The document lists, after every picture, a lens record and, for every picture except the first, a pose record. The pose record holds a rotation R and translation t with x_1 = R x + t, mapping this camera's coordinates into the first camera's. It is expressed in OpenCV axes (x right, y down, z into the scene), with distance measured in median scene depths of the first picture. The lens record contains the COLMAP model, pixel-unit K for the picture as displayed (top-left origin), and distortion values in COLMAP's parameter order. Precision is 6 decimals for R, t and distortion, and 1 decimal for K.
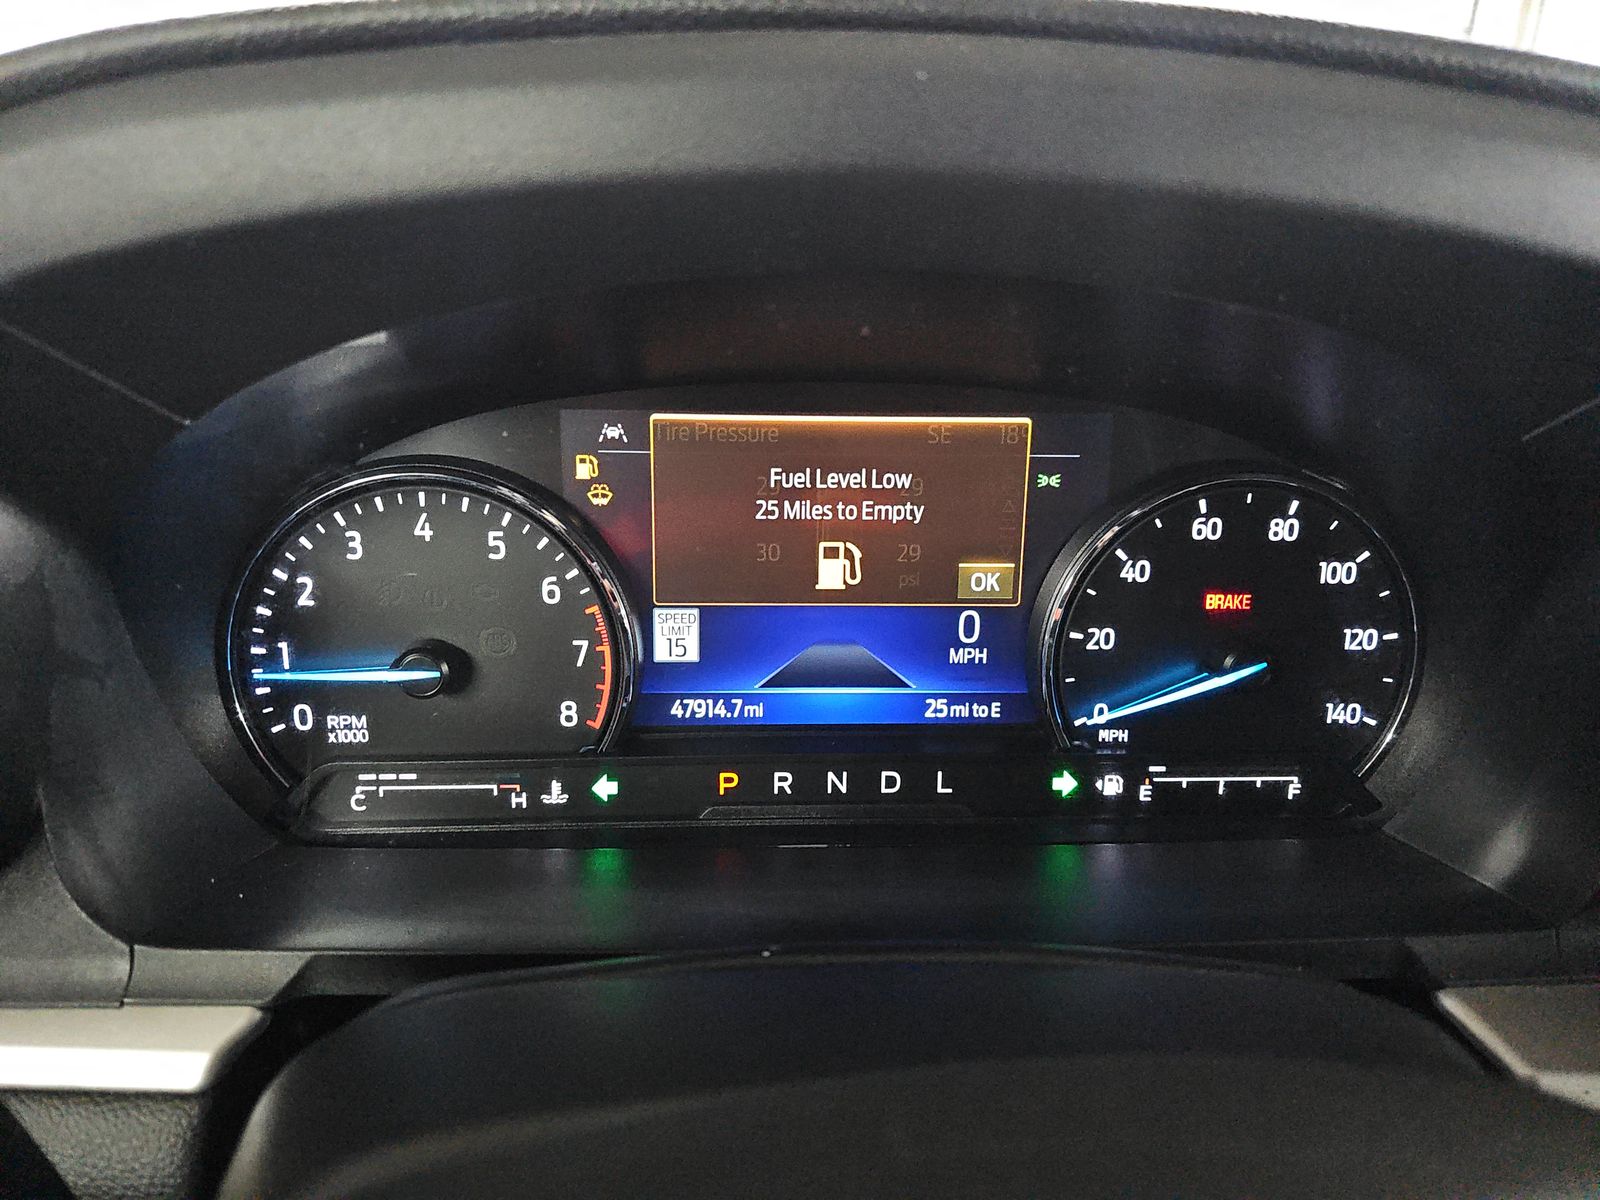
lens RADIAL K [[1097.0, 0, 800.0], [0, 1097.0, 600.0], [0, 0, 1]] dist [-0.002300, -0.002130]
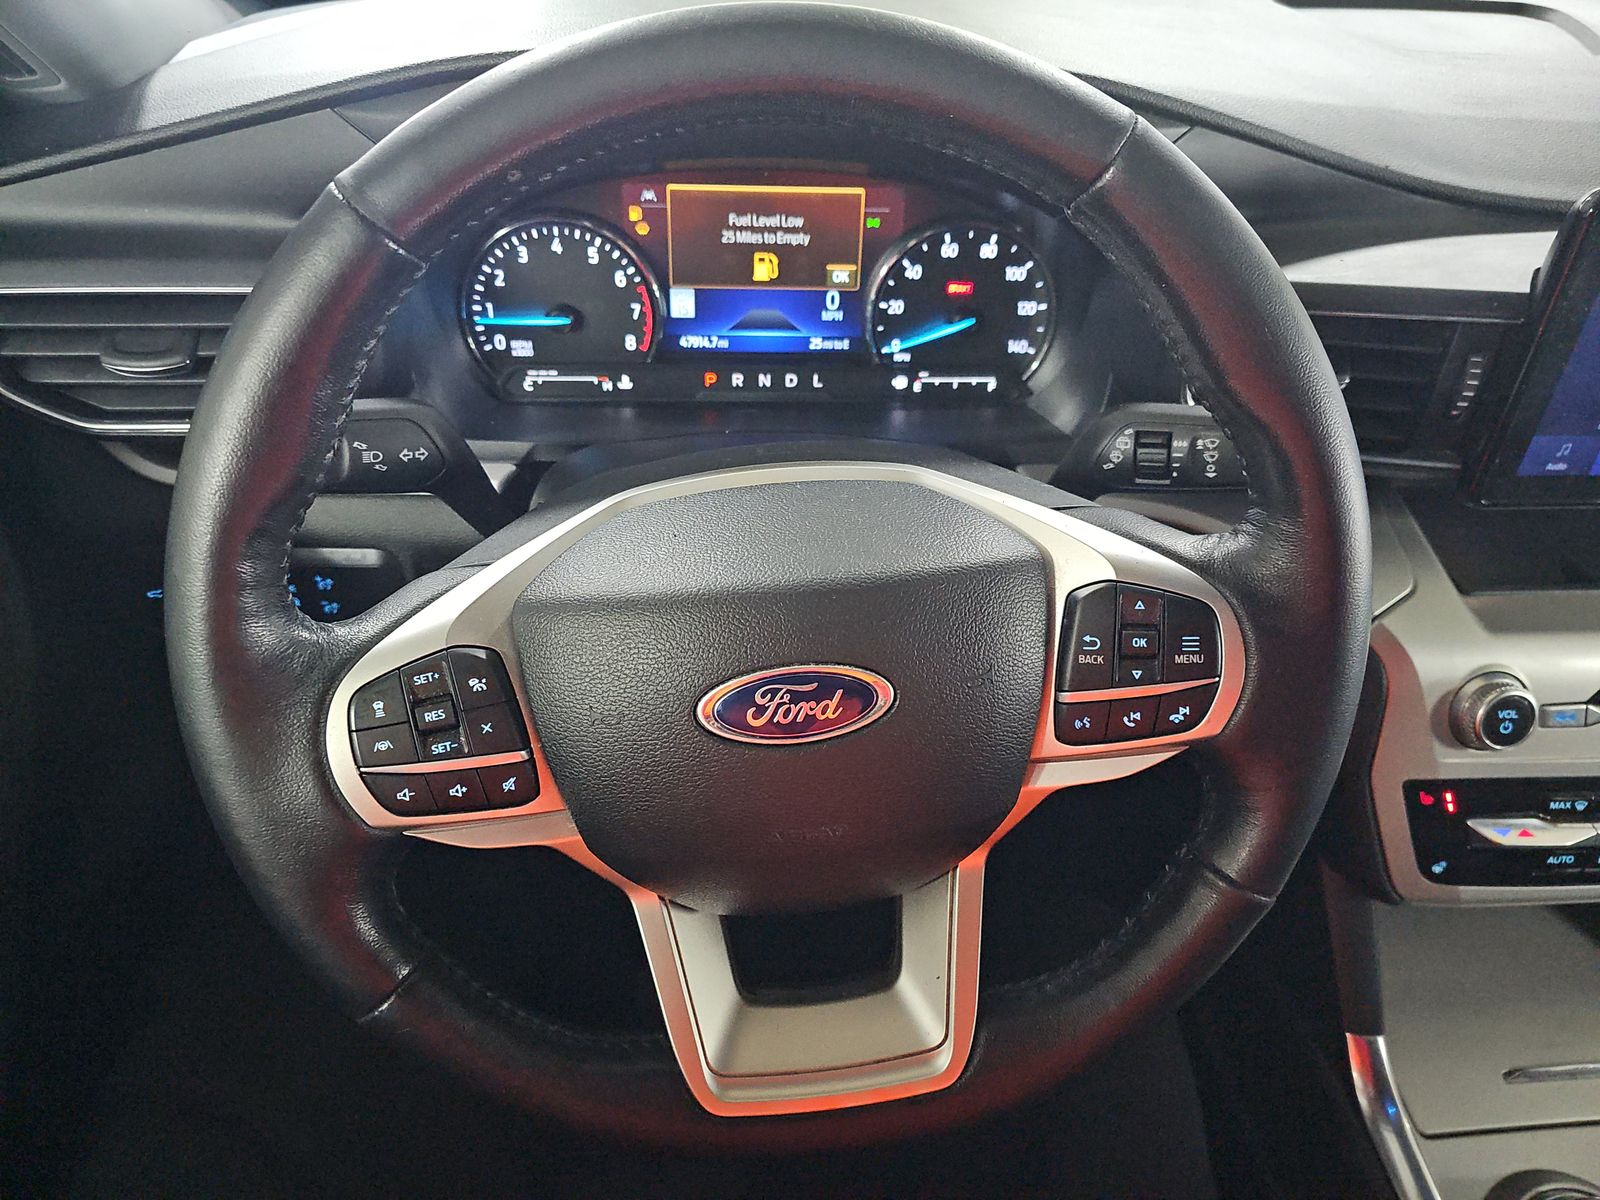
lens RADIAL K [[1065.0, 0, 801.1], [0, 1065.0, 571.6], [0, 0, 1]] dist [0.066519, -0.075348]
pose [[0.999572, 0.003044, 0.029089, 0.046309], [-0.010962, 0.961069, 0.276091, -0.038038], [-0.027116, -0.276291, 0.960691, -1.007288]]
